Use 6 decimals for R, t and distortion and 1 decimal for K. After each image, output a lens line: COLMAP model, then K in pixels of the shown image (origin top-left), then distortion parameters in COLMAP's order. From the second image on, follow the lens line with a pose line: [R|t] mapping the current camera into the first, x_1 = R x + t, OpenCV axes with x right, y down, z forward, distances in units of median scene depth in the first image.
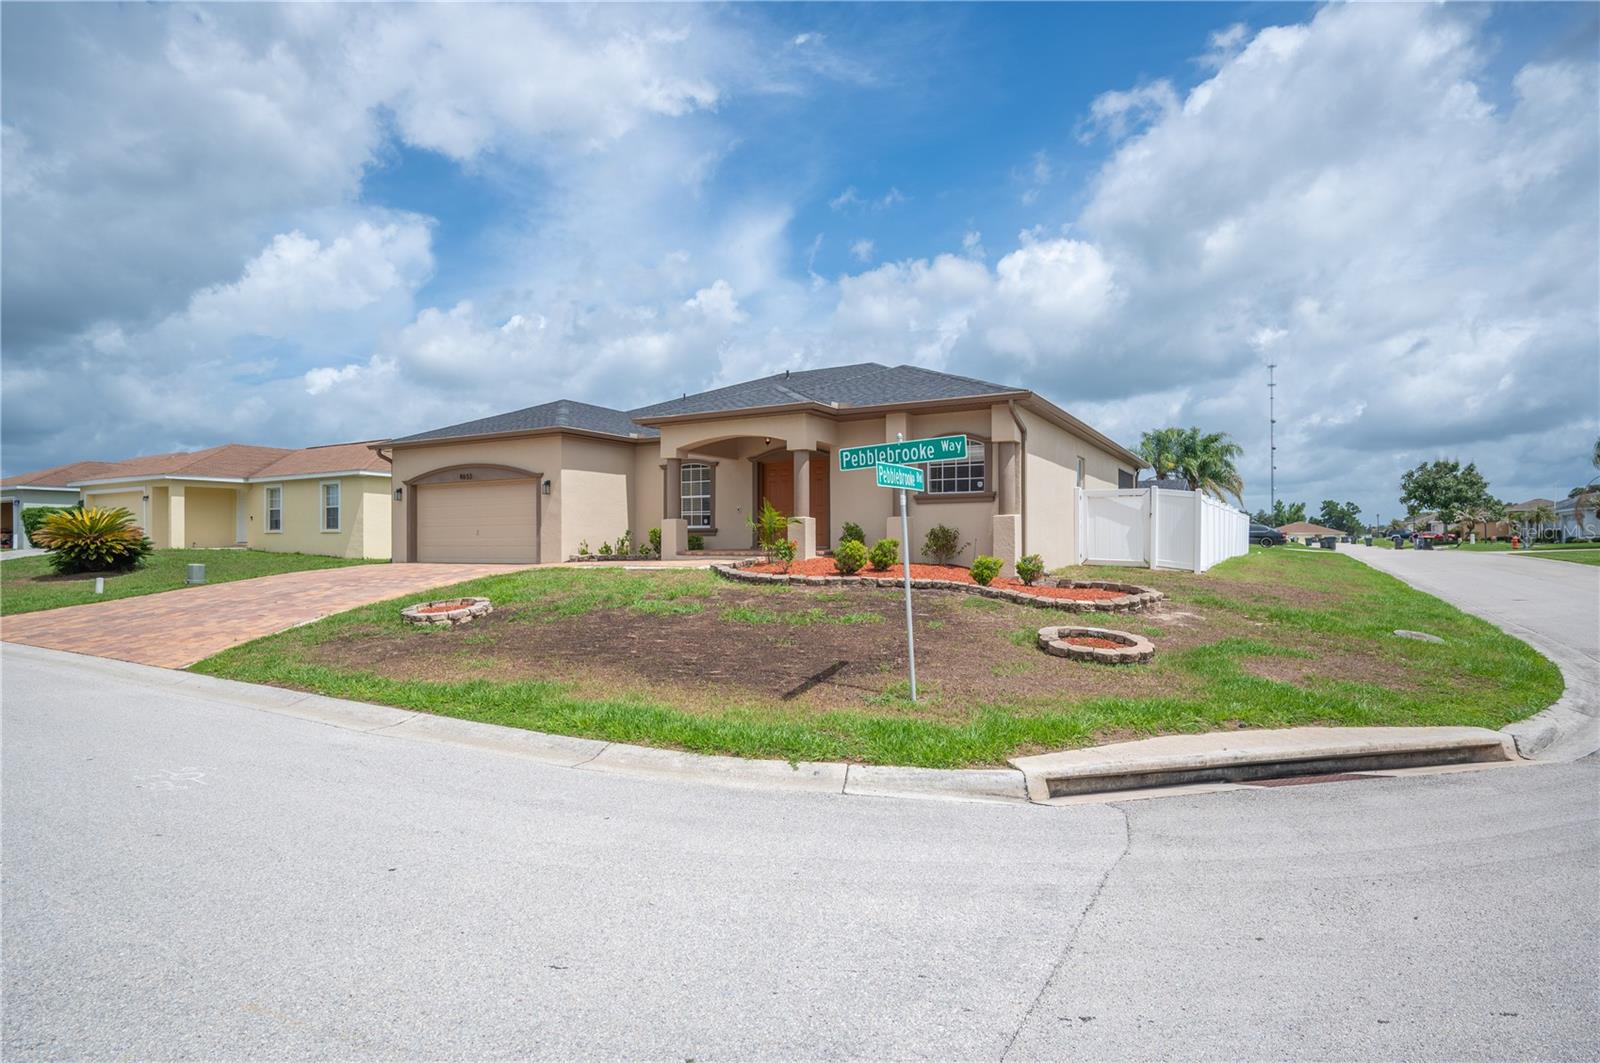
lens RADIAL K [[824.2, 0, 772.4], [0, 824.2, 567.1], [0, 0, 1]] dist [0.058205, 0.000267]
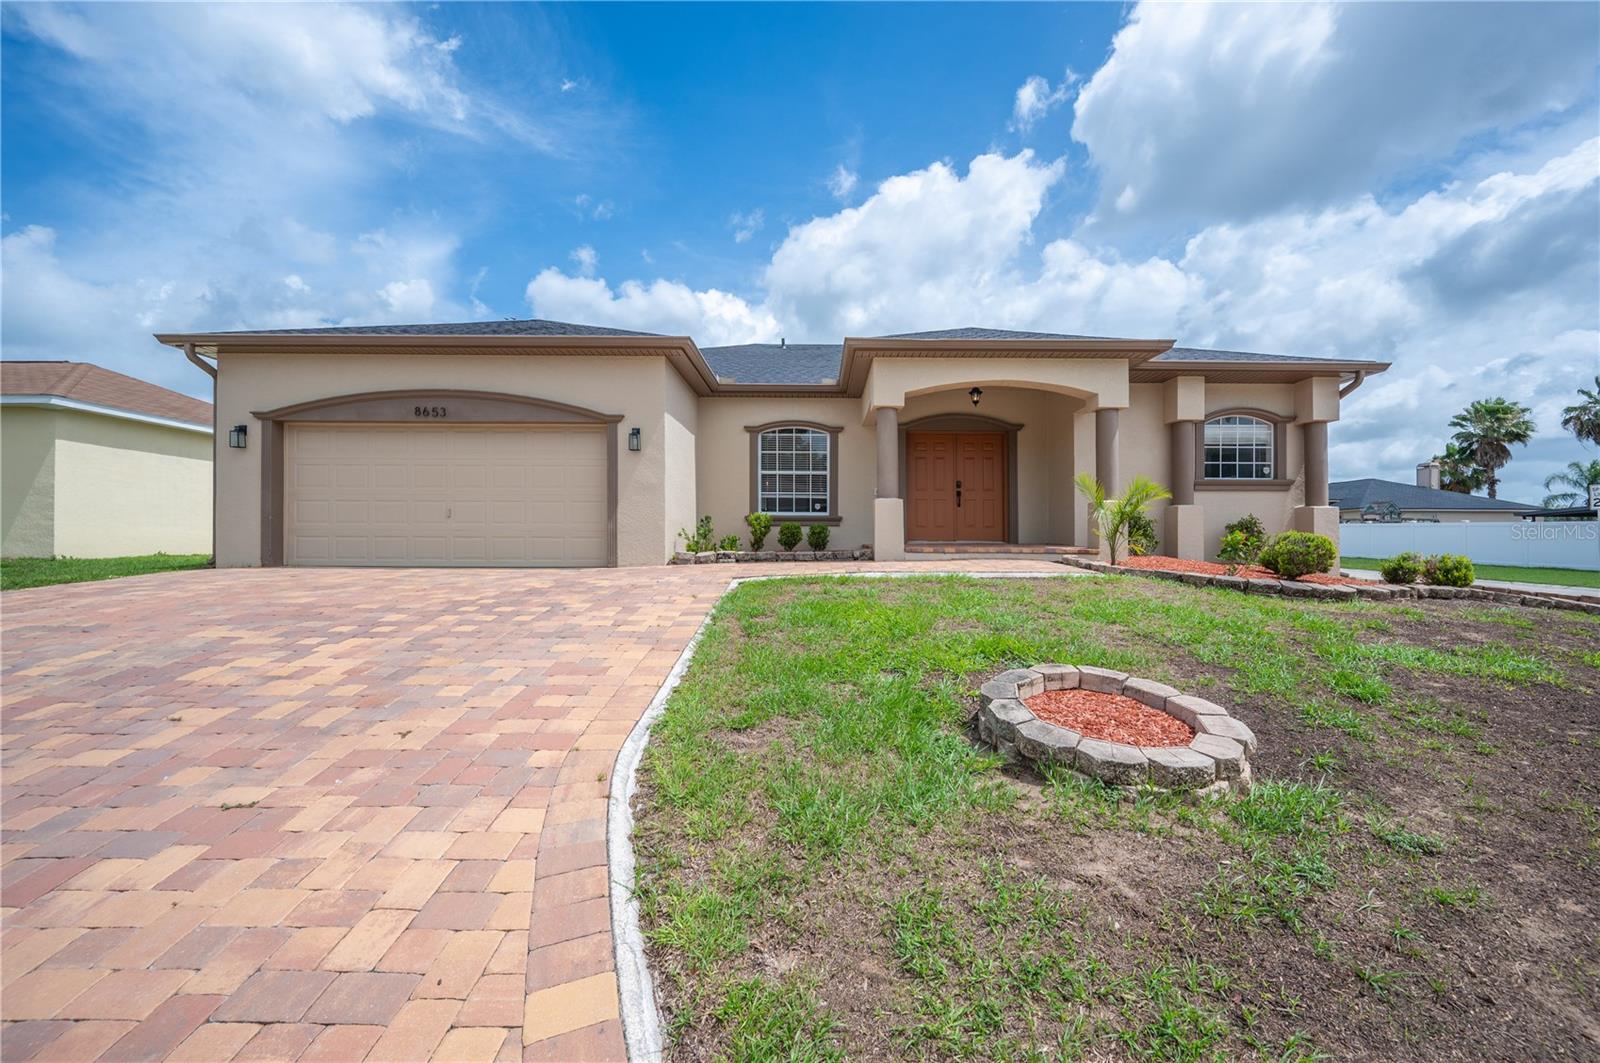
lens RADIAL K [[634.2, 0, 800.2], [0, 634.2, 543.8], [0, 0, 1]] dist [-0.000015, 0.000263]
pose [[0.850399, 0.002273, 0.526134, -0.387098], [0.009382, 0.999766, -0.019485, -0.011270], [-0.526055, 0.021506, 0.850178, 0.523486]]
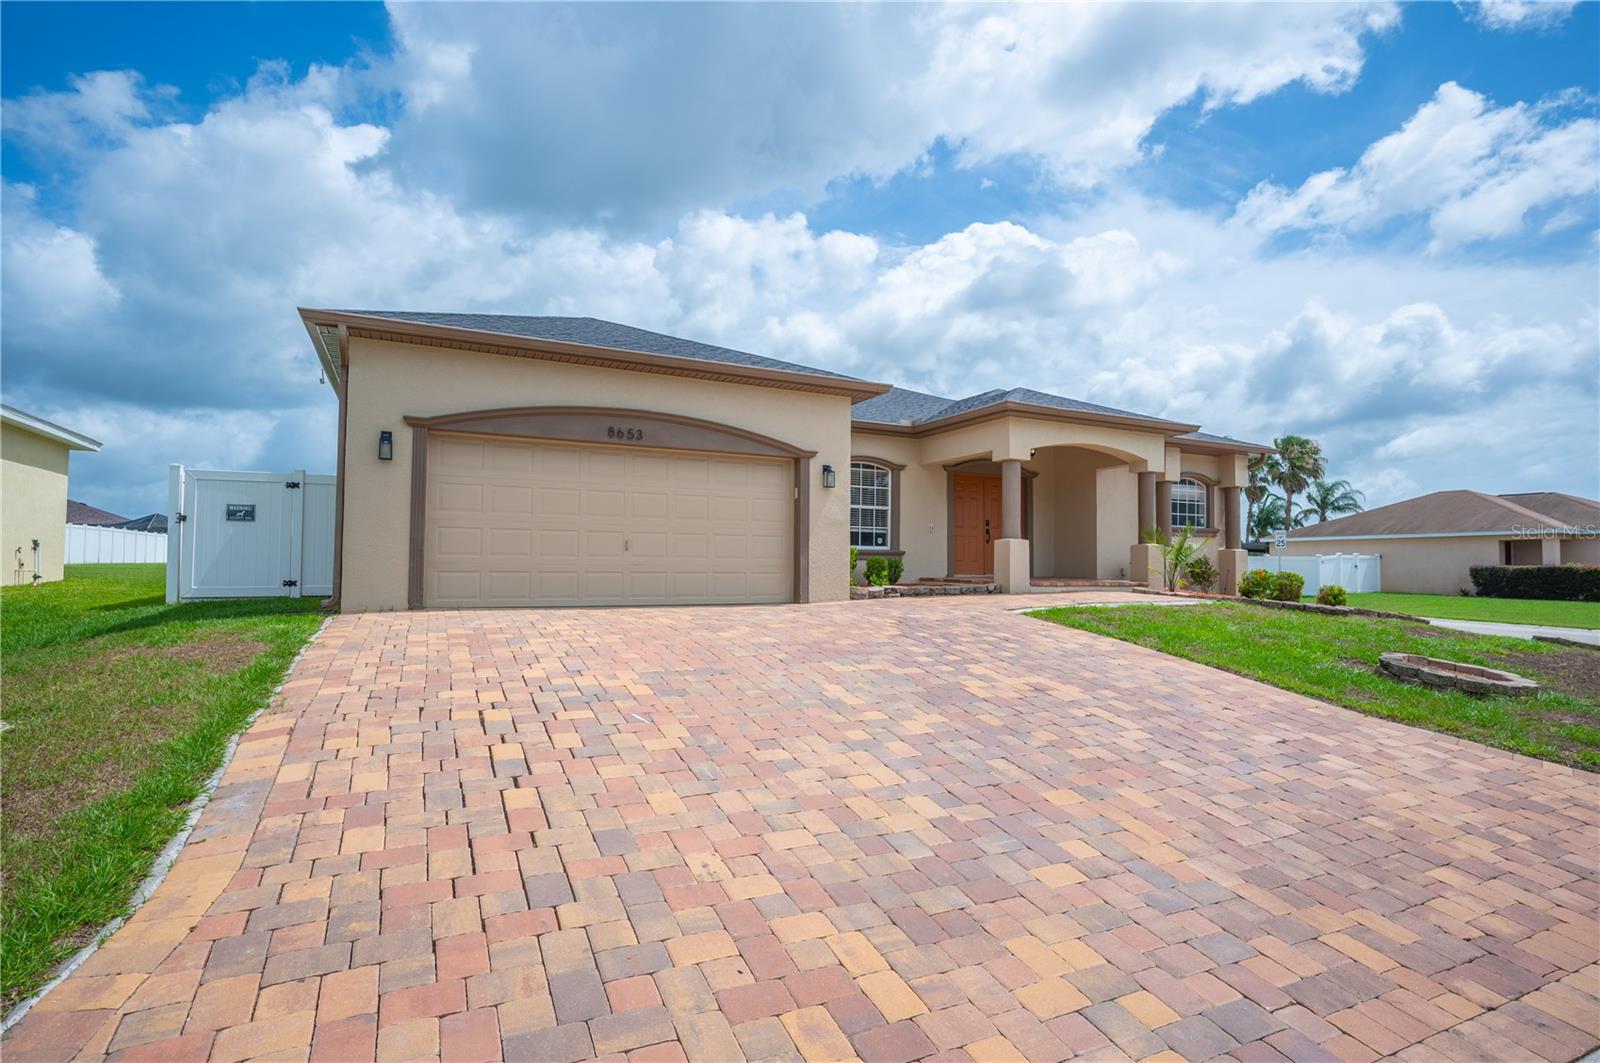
lens RADIAL K [[778.7, 0, 800.0], [0, 778.7, 531.5], [0, 0, 1]] dist [0.000537, 0.000010]
pose [[0.537695, 0.045228, 0.841925, -0.708757], [0.014533, 0.997915, -0.062890, -0.020118], [-0.843014, 0.046051, 0.535917, 0.673981]]
